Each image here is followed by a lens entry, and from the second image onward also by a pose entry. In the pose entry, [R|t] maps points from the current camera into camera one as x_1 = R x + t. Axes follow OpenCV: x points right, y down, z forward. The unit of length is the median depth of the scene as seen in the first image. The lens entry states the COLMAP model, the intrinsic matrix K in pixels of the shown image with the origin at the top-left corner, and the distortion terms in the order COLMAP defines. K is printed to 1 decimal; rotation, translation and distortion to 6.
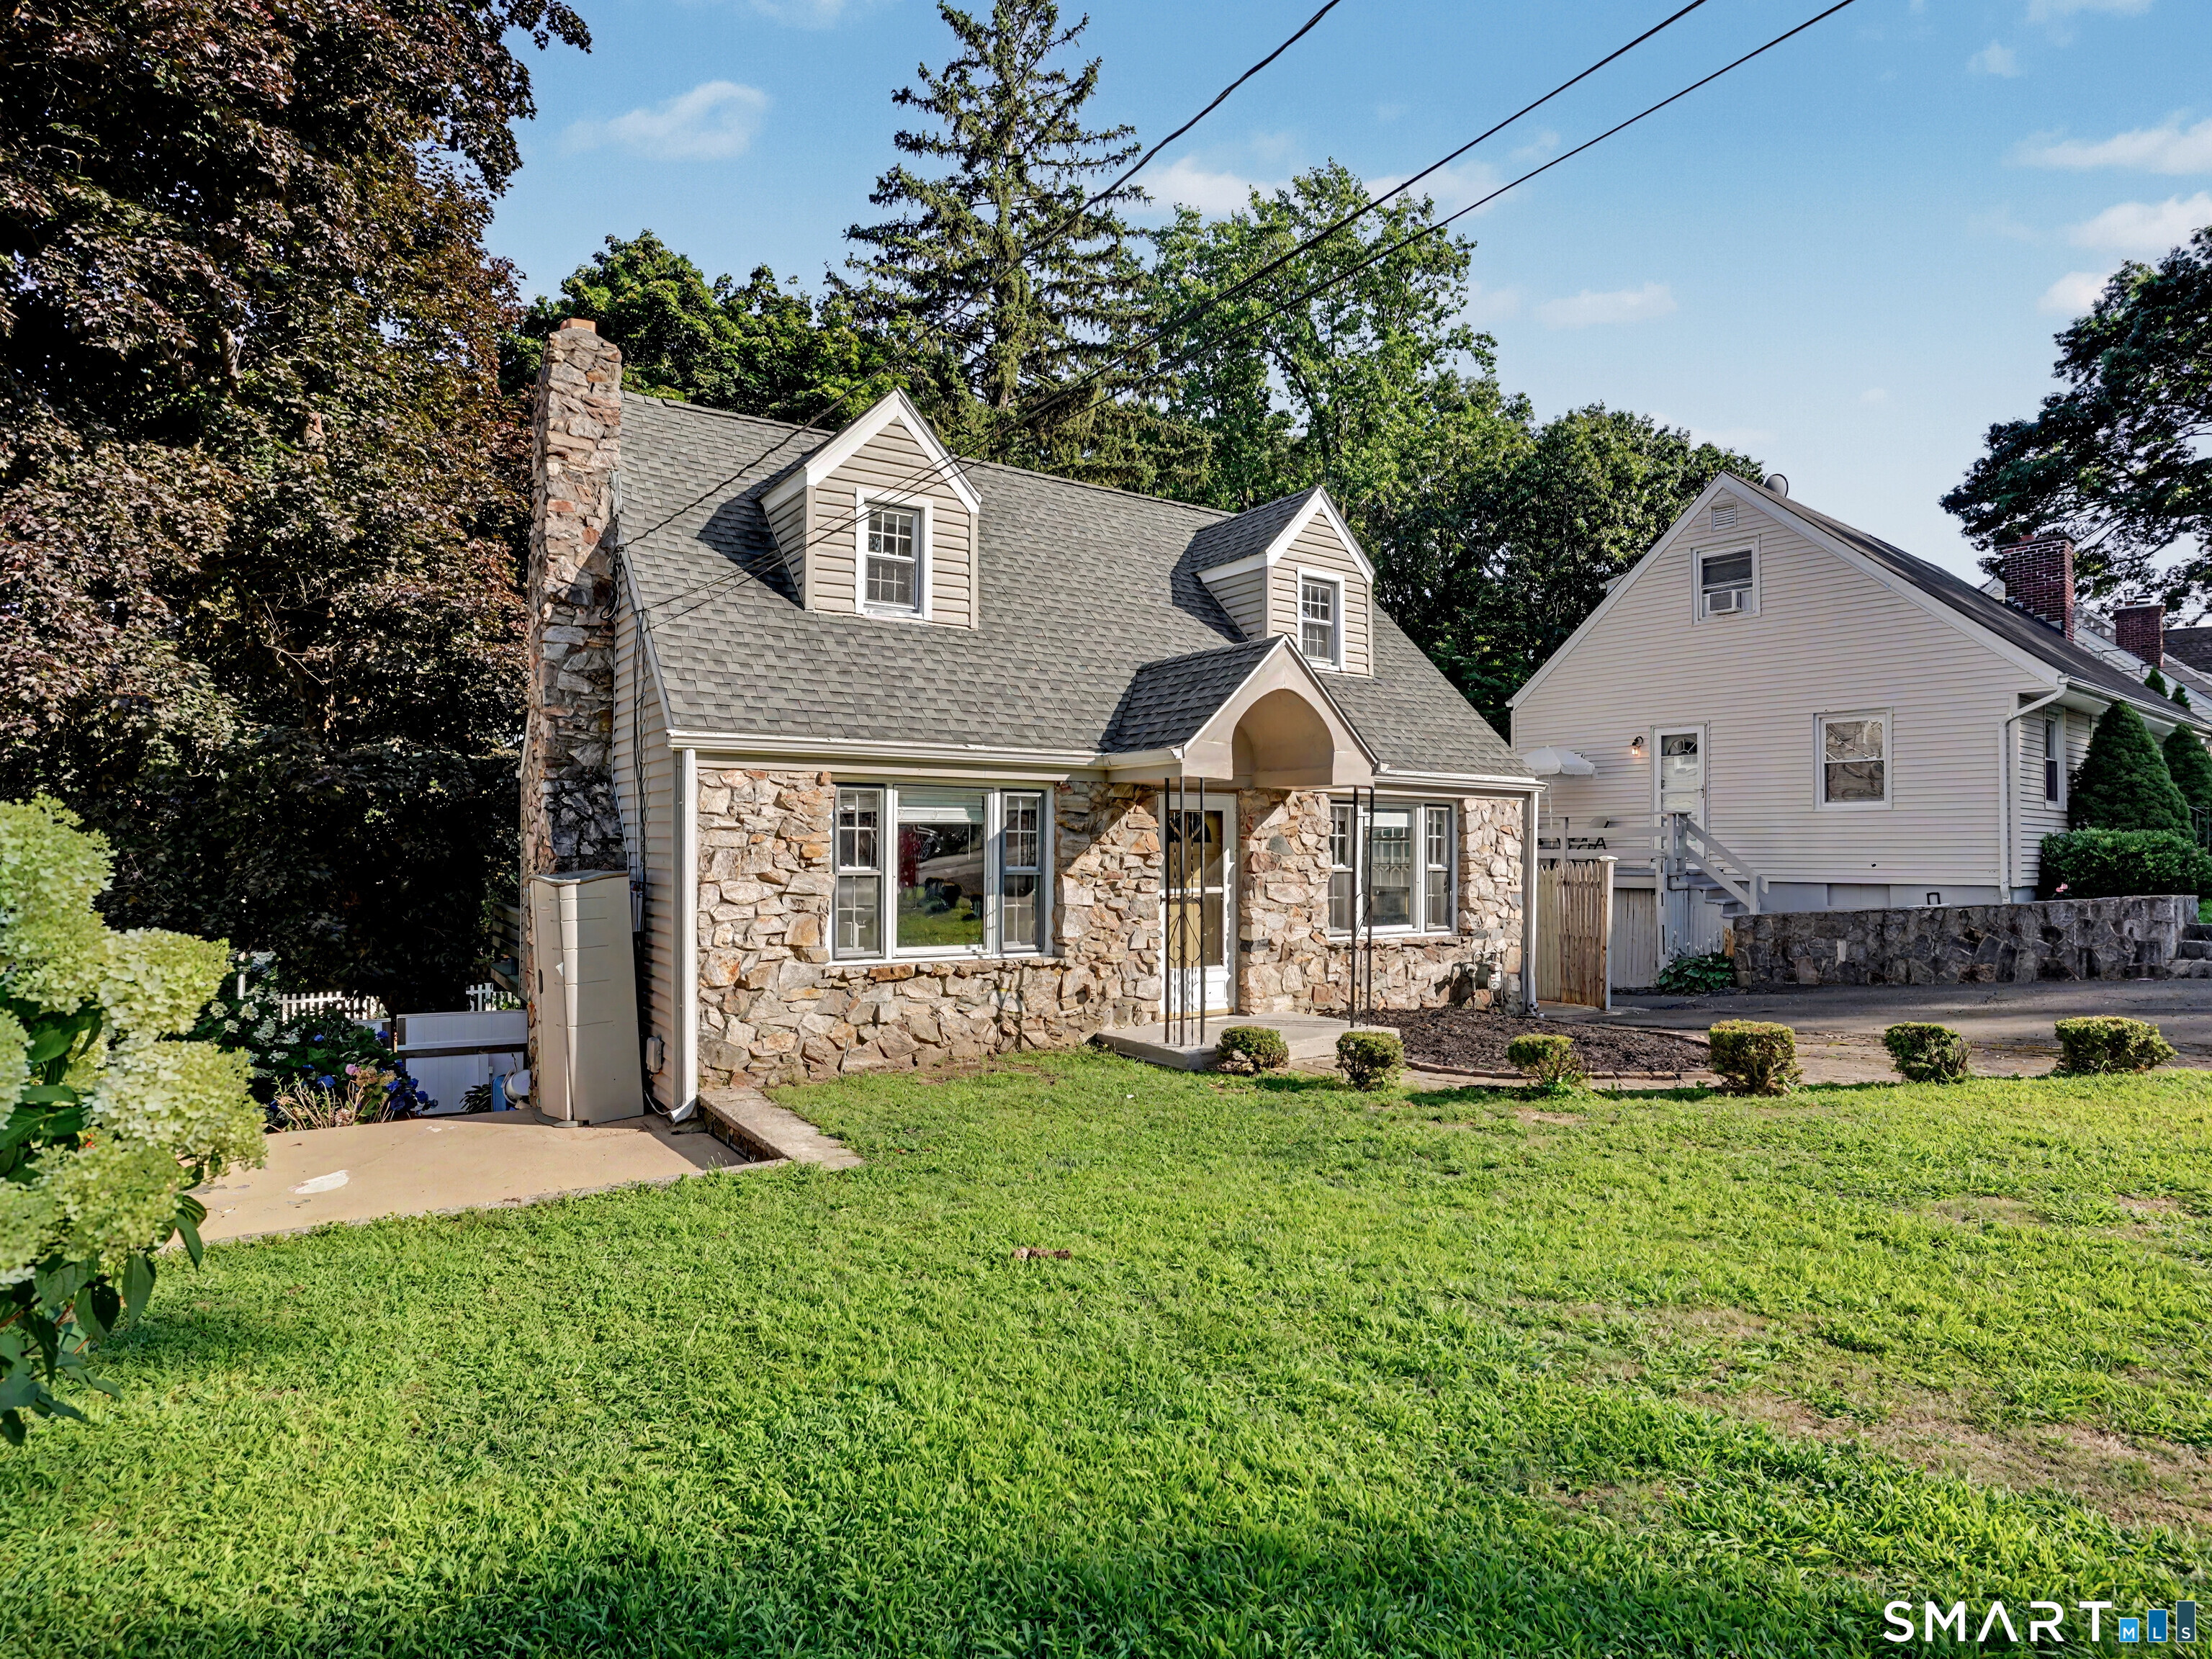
lens RADIAL K [[1239.7, 0, 1108.6], [0, 1239.7, 849.2], [0, 0, 1]] dist [-0.073155, 0.035638]
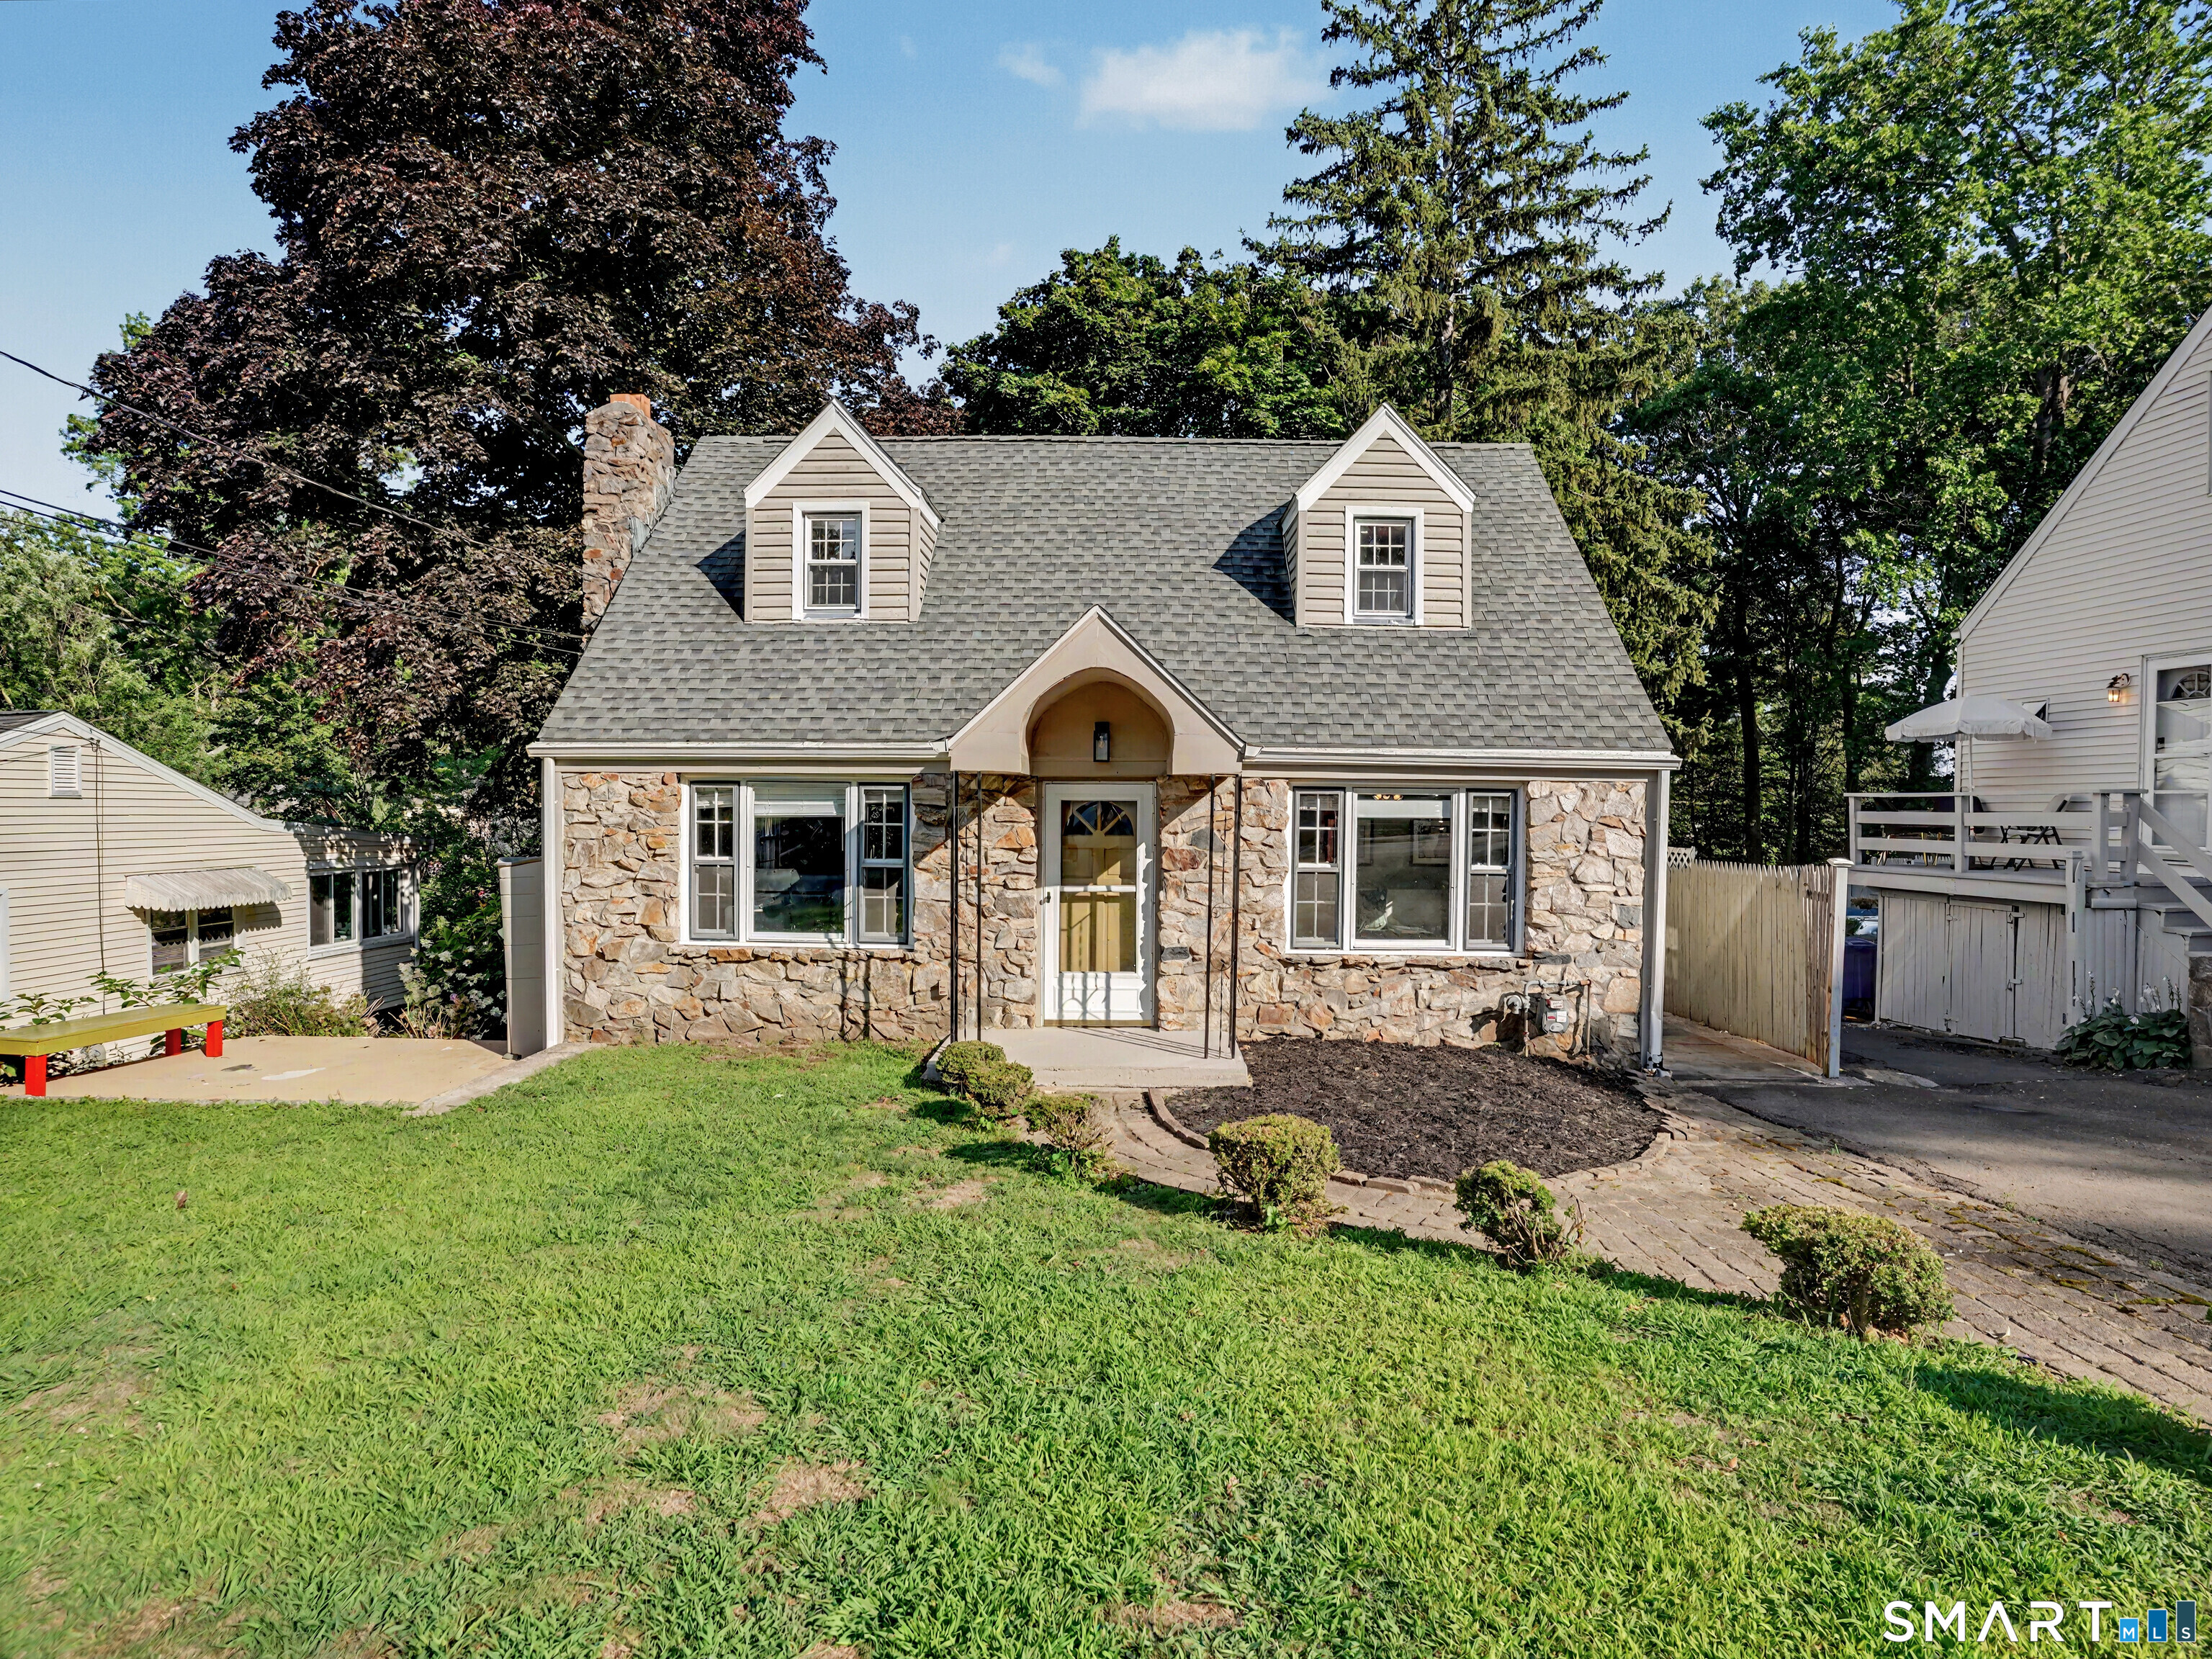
lens RADIAL K [[1239.7, 0, 1097.9], [0, 1239.7, 833.8], [0, 0, 1]] dist [-0.073155, 0.035638]
pose [[0.817088, 0.019543, -0.576182, 0.623388], [-0.006163, 0.999664, 0.025166, -0.031525], [0.576480, -0.017012, 0.816934, 0.263113]]
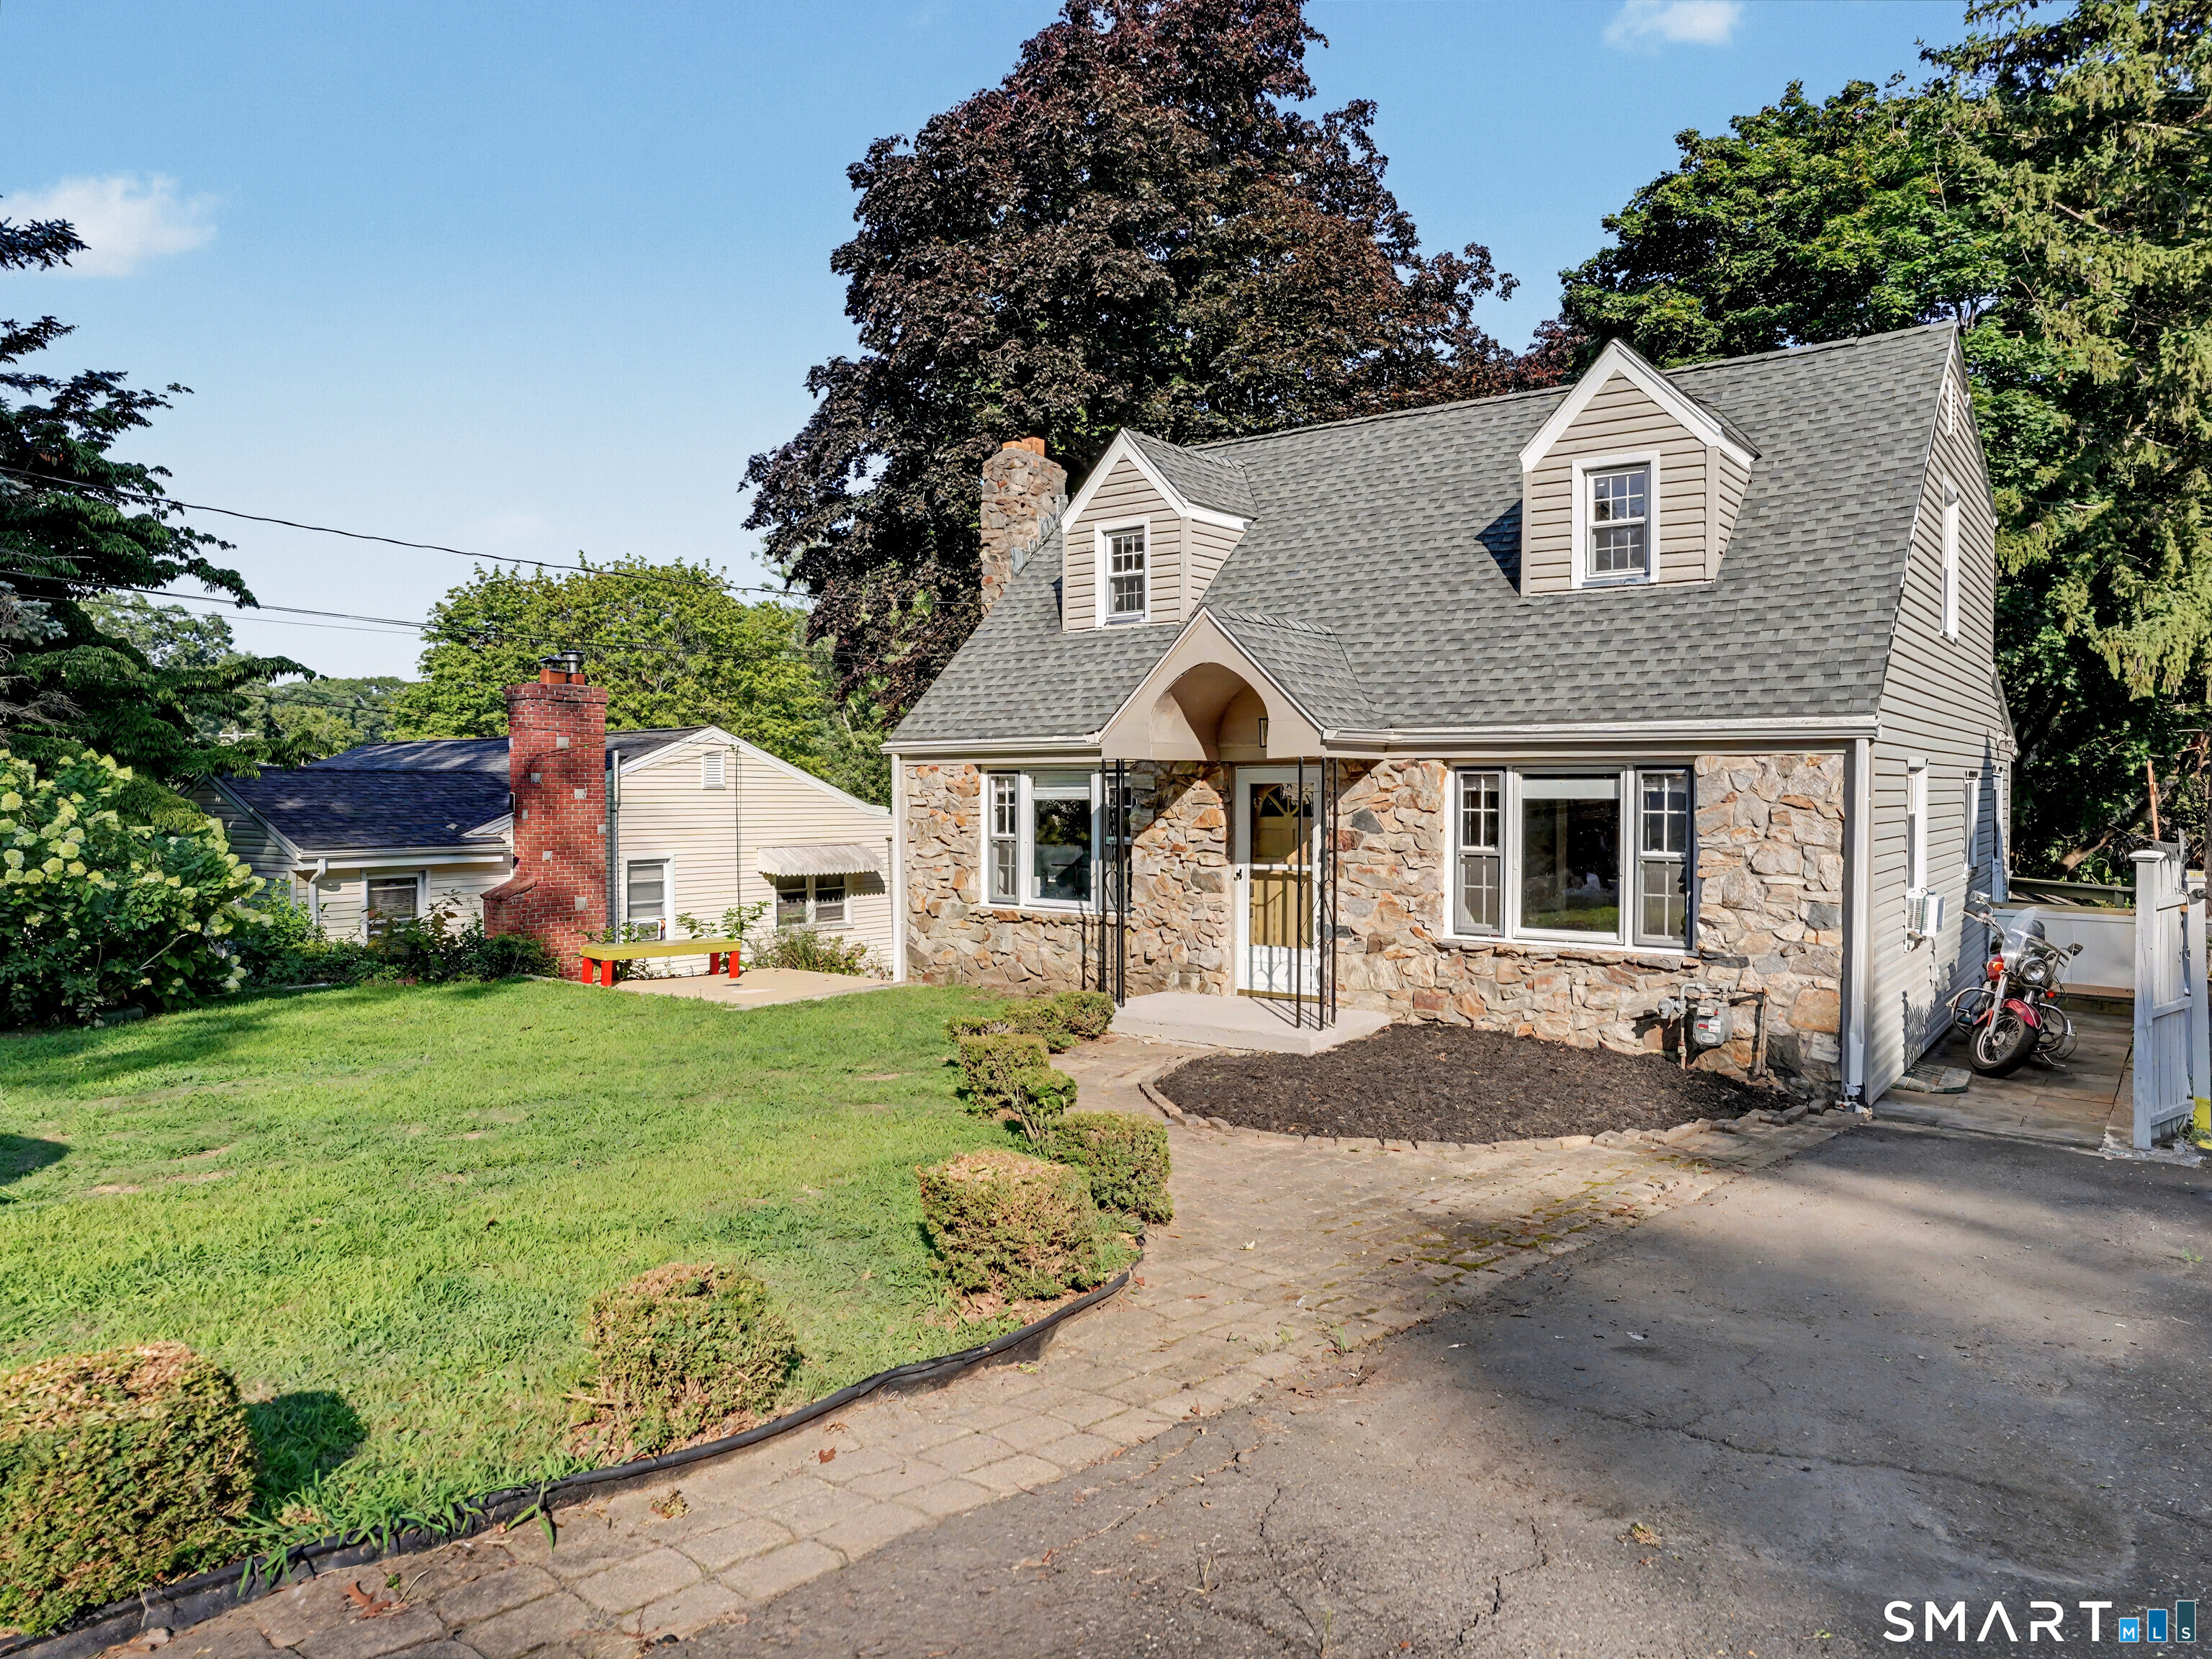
lens RADIAL K [[1443.5, 0, 1100.9], [0, 1443.5, 814.0], [0, 0, 1]] dist [-0.033126, 0.017310]
pose [[0.315702, 0.015117, -0.948738, 1.137415], [0.002722, 0.999855, 0.016837, -0.028641], [0.948854, -0.007898, 0.315615, 0.535954]]
